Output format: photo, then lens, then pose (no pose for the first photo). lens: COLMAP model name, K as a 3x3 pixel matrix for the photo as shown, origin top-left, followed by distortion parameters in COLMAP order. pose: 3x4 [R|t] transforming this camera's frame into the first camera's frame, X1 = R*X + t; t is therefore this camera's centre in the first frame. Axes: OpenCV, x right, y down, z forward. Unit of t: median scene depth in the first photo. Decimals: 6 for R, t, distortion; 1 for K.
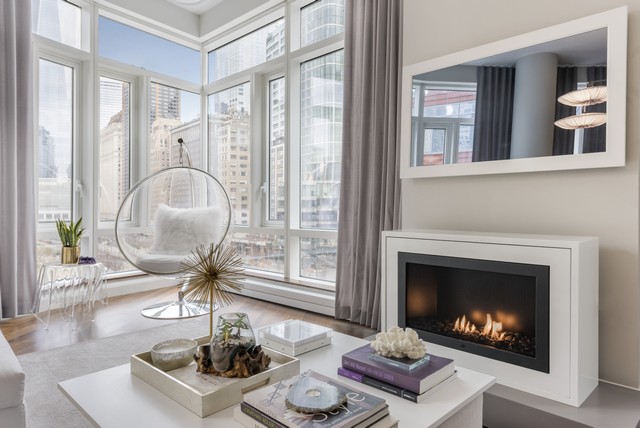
lens RADIAL K [[419.6, 0, 318.8], [0, 419.6, 212.6], [0, 0, 1]] dist [0.021121, 0.003740]
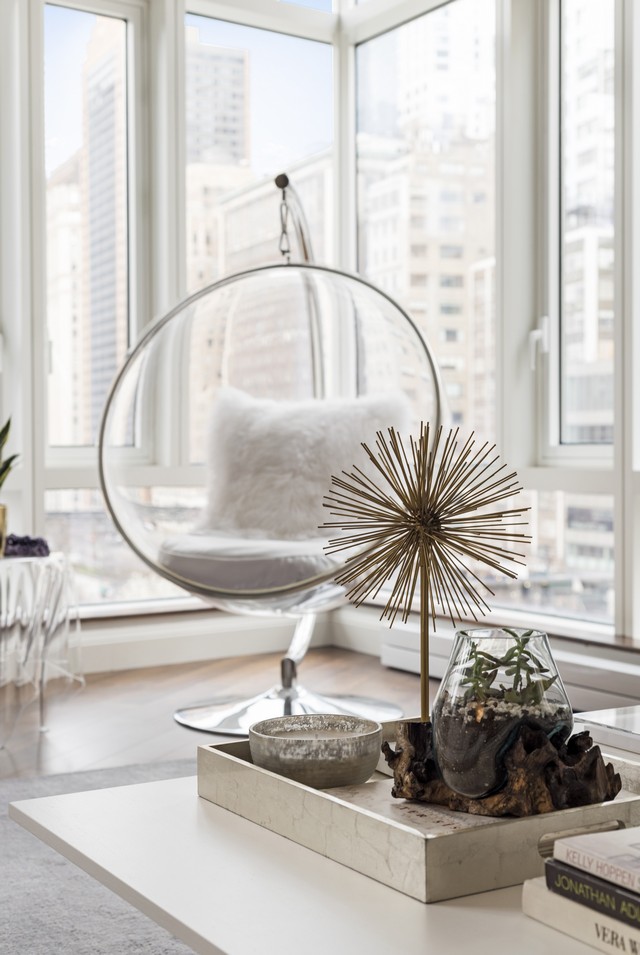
lens RADIAL K [[1423.0, 0, 323.3], [0, 1423.0, 475.6], [0, 0, 1]] dist [-0.001006, 0.000000]
pose [[0.964141, -0.007003, -0.265297, -0.020471], [0.009174, 0.999934, 0.006943, 0.051238], [0.265231, -0.009127, 0.964142, -0.027462]]
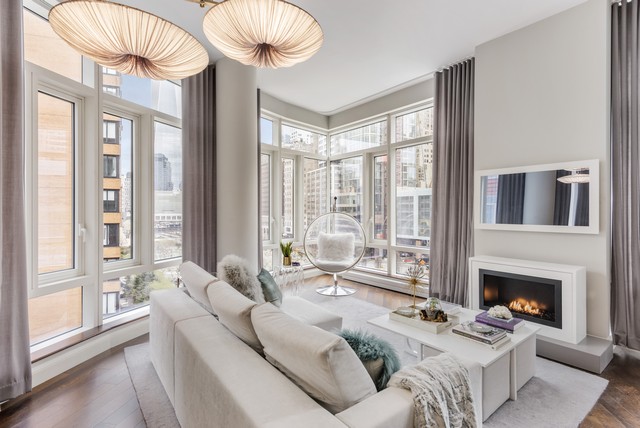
lens RADIAL K [[314.9, 0, 318.4], [0, 314.9, 210.9], [0, 0, 1]] dist [0.015672, -0.001099]
pose [[0.992329, 0.000763, -0.123621, -0.288496], [-0.002616, 0.999887, -0.014829, -0.118640], [0.123595, 0.015039, 0.992219, -0.458065]]
